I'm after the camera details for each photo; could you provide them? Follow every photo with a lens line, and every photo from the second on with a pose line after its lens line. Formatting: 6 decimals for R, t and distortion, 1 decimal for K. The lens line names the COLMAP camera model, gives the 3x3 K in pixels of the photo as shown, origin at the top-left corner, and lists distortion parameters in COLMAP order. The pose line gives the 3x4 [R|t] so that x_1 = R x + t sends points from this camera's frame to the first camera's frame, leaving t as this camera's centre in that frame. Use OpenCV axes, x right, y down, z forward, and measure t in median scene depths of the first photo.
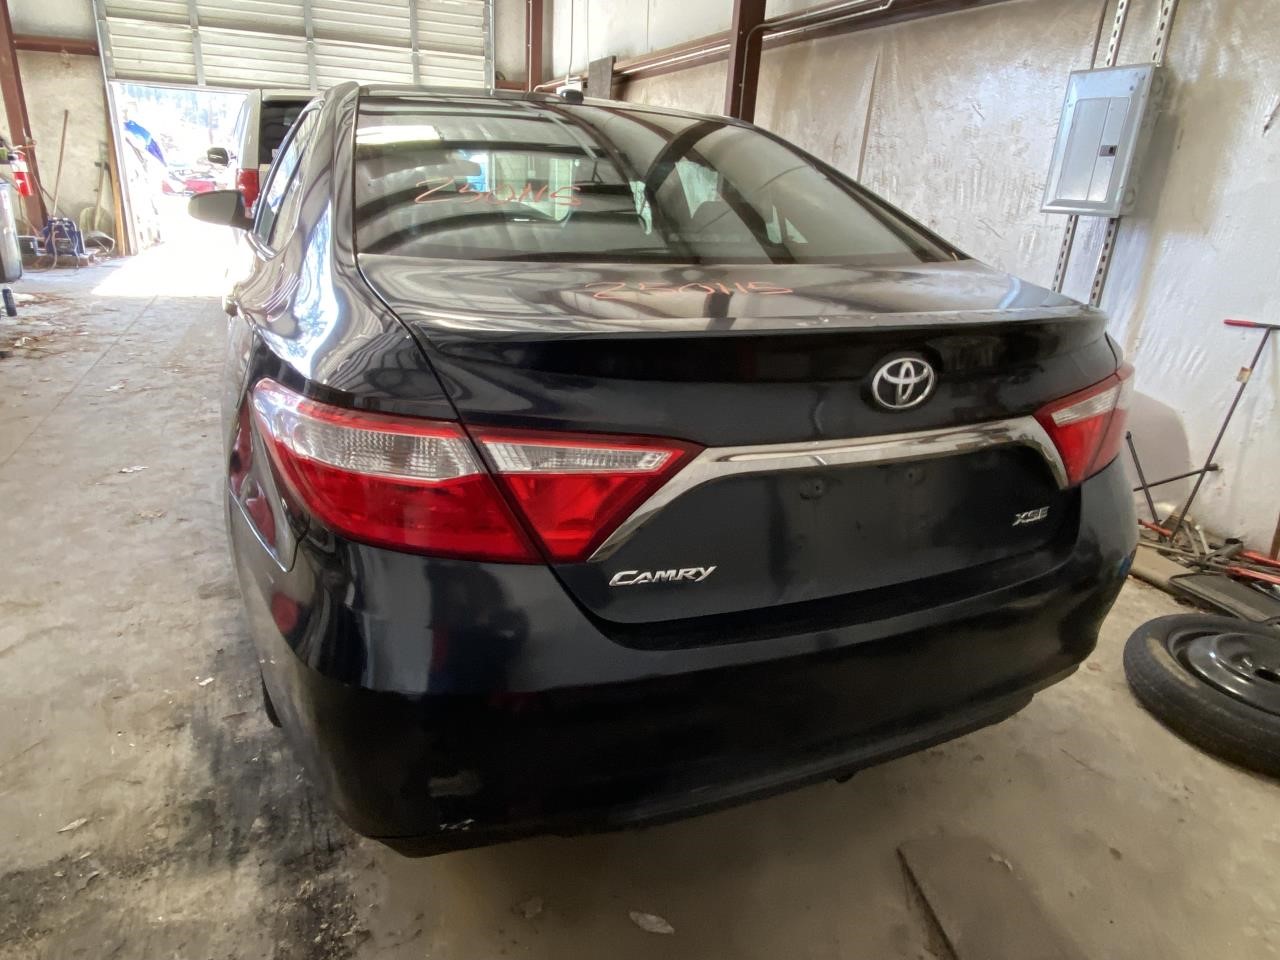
lens RADIAL K [[807.5, 0, 633.5], [0, 807.5, 488.3], [0, 0, 1]] dist [0.023725, -0.020976]
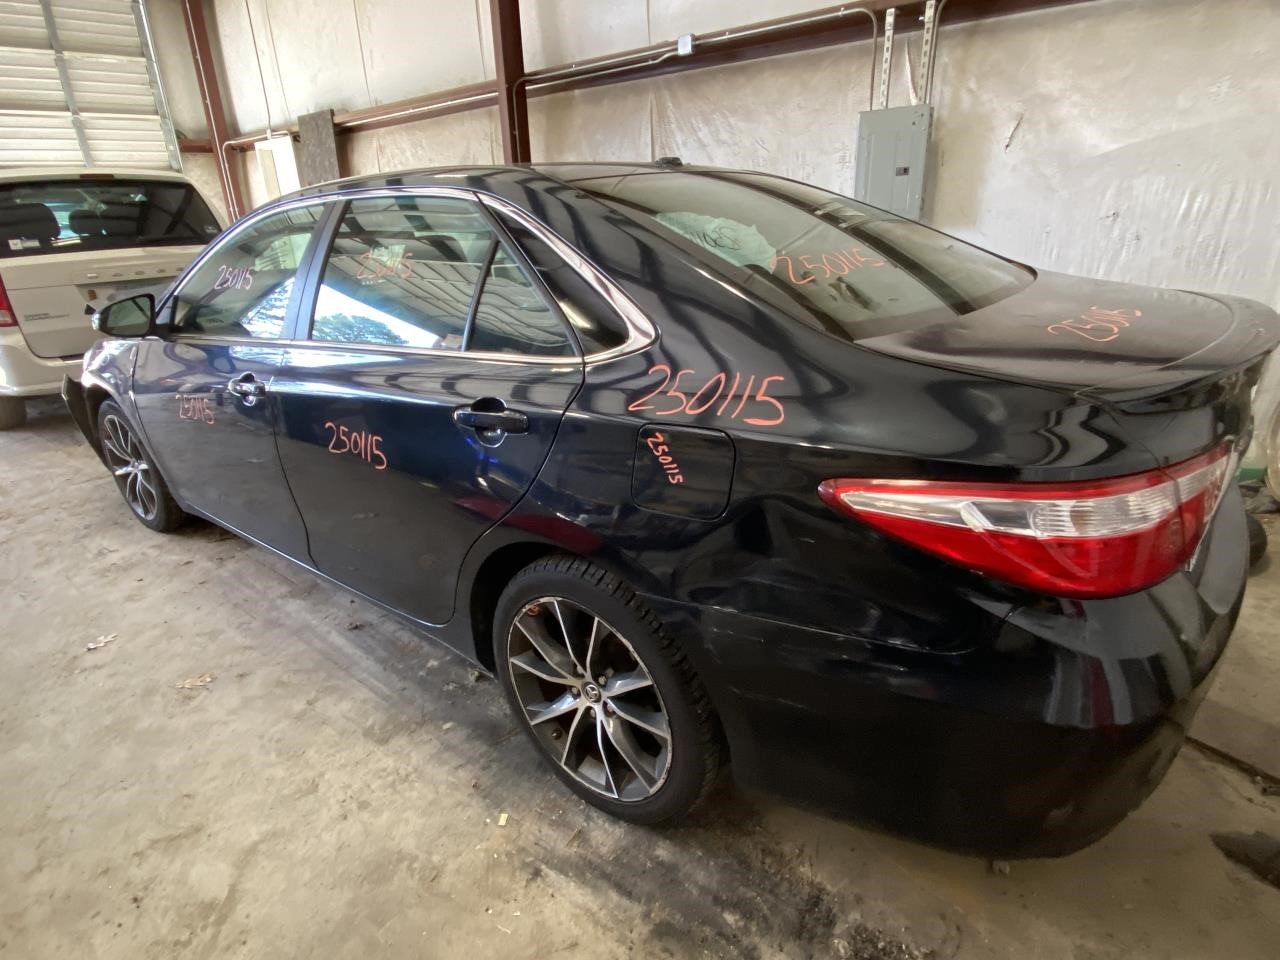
lens RADIAL K [[698.5, 0, 632.0], [0, 698.5, 496.6], [0, 0, 1]] dist [0.007738, -0.009477]
pose [[0.885349, -0.258393, 0.386511, -0.414091], [0.246213, 0.965769, 0.081662, -0.103013], [-0.394382, 0.022865, 0.918662, 0.129449]]
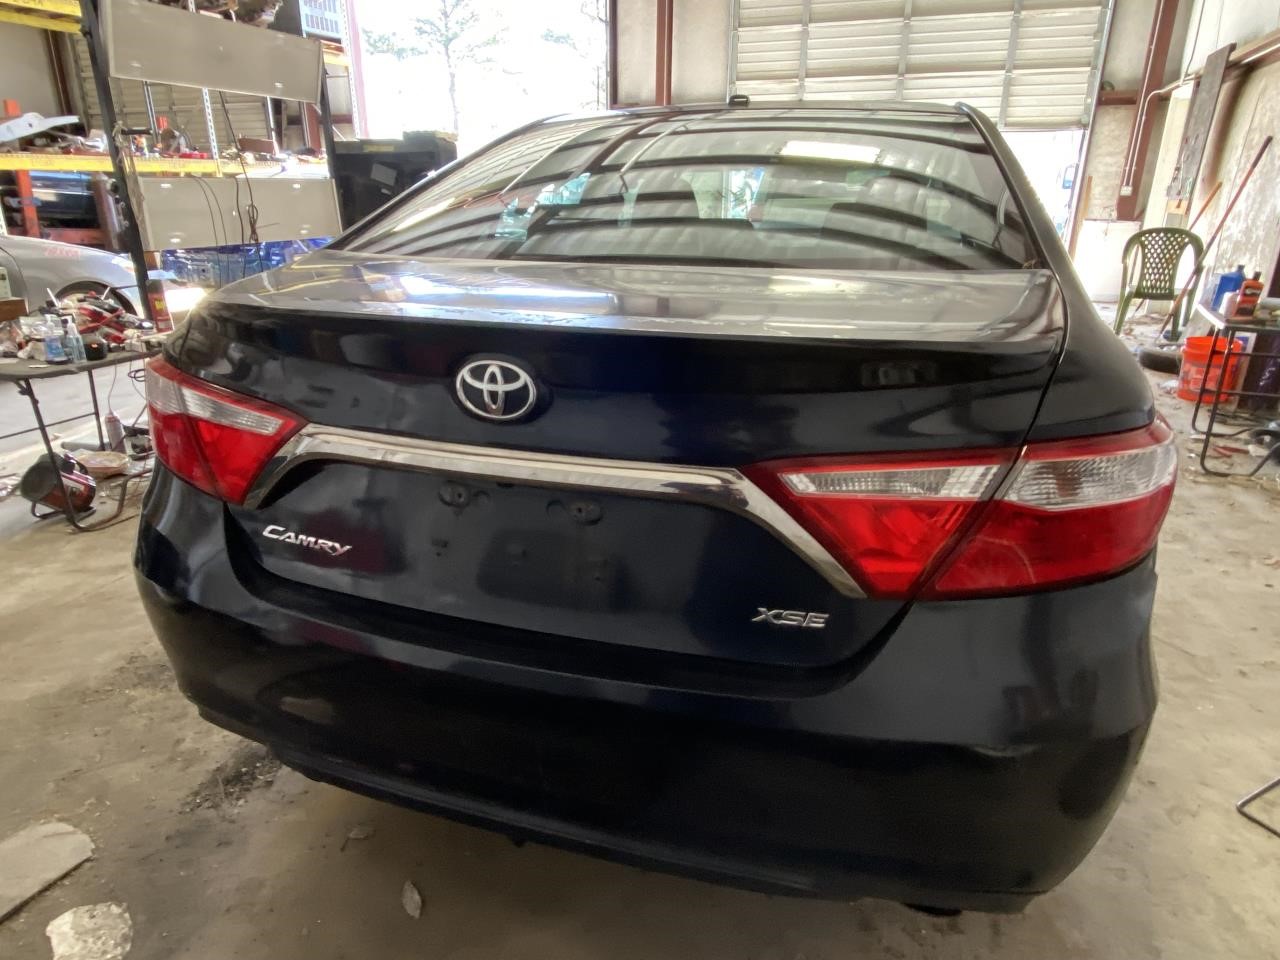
lens RADIAL K [[807.5, 0, 638.4], [0, 807.5, 490.0], [0, 0, 1]] dist [0.023725, -0.020976]
pose [[0.739708, 0.190595, -0.645373, 0.379444], [-0.213465, 0.975979, 0.043563, -0.035413], [0.638173, 0.105541, 0.762625, 0.165855]]
